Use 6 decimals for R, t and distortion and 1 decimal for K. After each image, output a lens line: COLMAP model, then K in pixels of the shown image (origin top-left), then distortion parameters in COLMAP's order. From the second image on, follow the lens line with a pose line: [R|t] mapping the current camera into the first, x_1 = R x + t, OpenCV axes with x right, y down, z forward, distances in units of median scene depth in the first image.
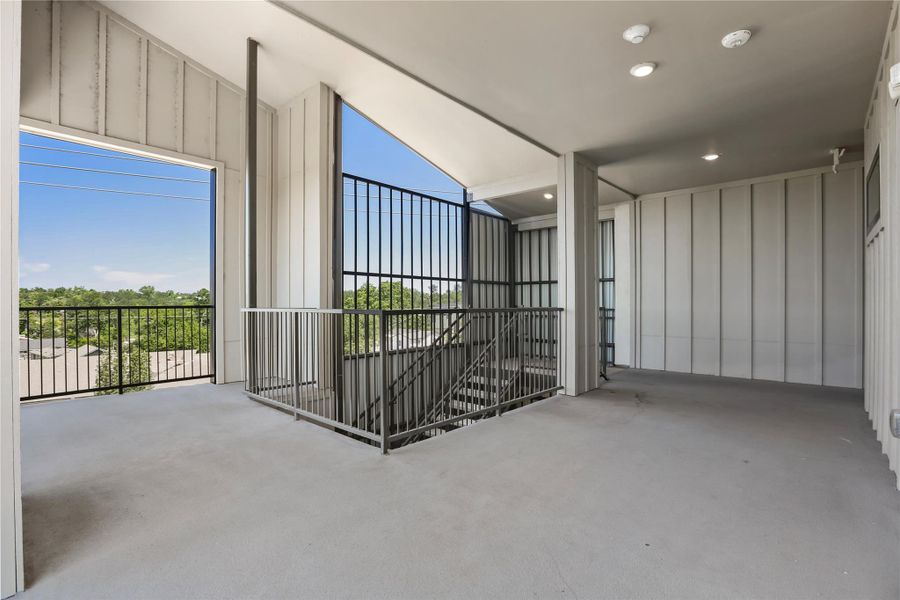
lens RADIAL K [[420.1, 0, 448.8], [0, 420.1, 307.2], [0, 0, 1]] dist [-0.042388, 0.013415]
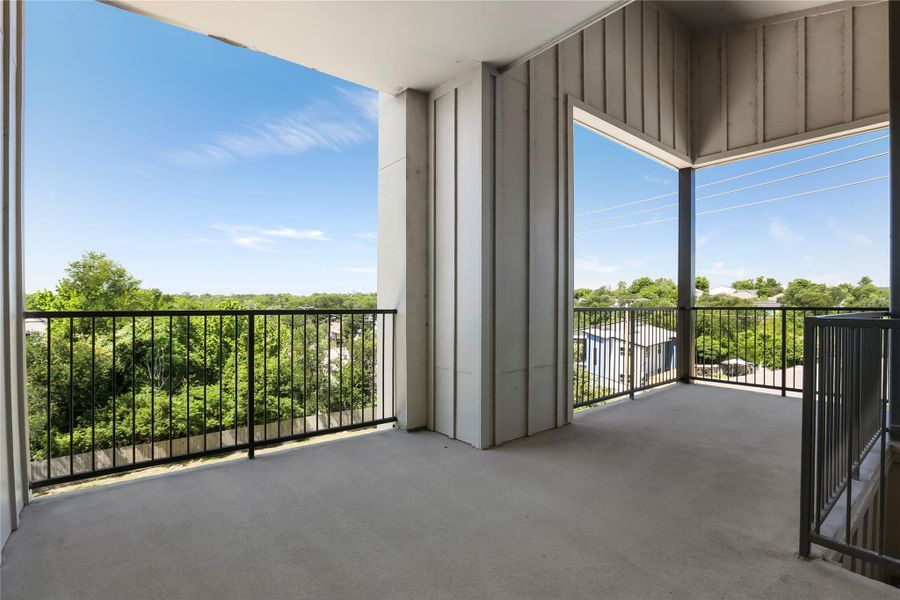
lens RADIAL K [[420.1, 0, 448.8], [0, 420.1, 307.2], [0, 0, 1]] dist [-0.042388, 0.013415]
pose [[-0.147894, 0.009991, -0.988953, 0.331876], [-0.006398, 0.999918, 0.011058, -0.006423], [0.988982, 0.007962, -0.147818, 0.387797]]
